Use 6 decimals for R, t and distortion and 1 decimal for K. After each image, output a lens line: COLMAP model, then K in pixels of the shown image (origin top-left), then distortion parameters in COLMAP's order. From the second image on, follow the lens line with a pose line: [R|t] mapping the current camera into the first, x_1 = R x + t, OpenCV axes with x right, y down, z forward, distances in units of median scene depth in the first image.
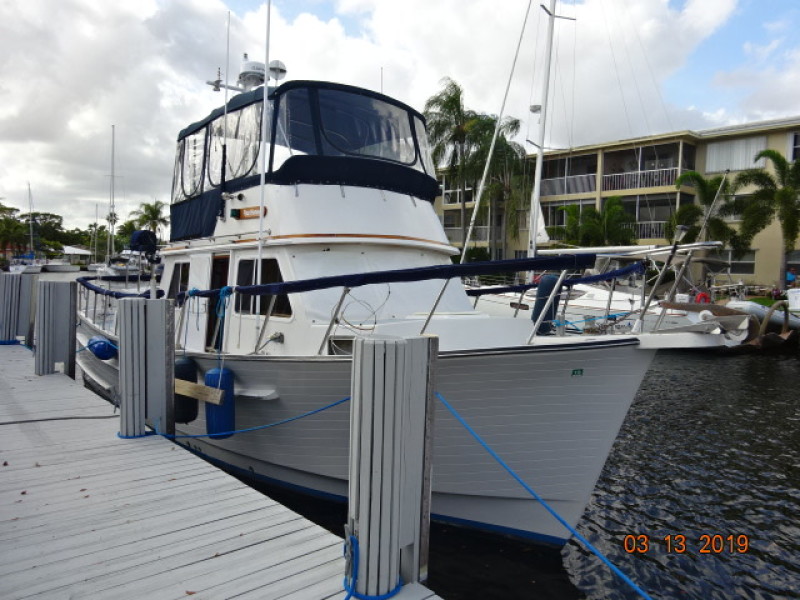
lens RADIAL K [[588.9, 0, 400.0], [0, 588.9, 300.0], [0, 0, 1]] dist [-0.009773, -0.008395]
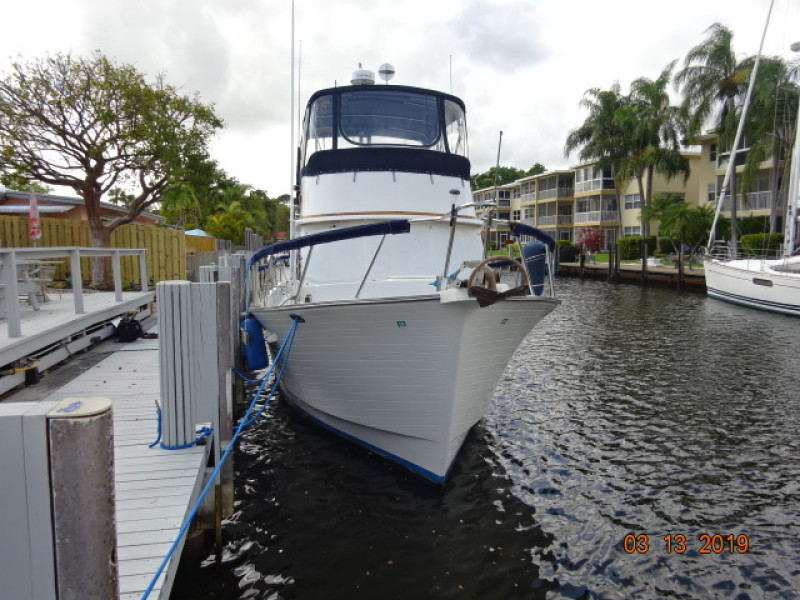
lens RADIAL K [[582.6, 0, 391.6], [0, 582.6, 301.0], [0, 0, 1]] dist [0.001028, -0.003251]
pose [[0.869210, 0.015920, -0.494186, 0.141919], [0.000549, 0.999450, 0.033163, 0.007120], [0.494442, -0.029097, 0.868723, 0.001069]]
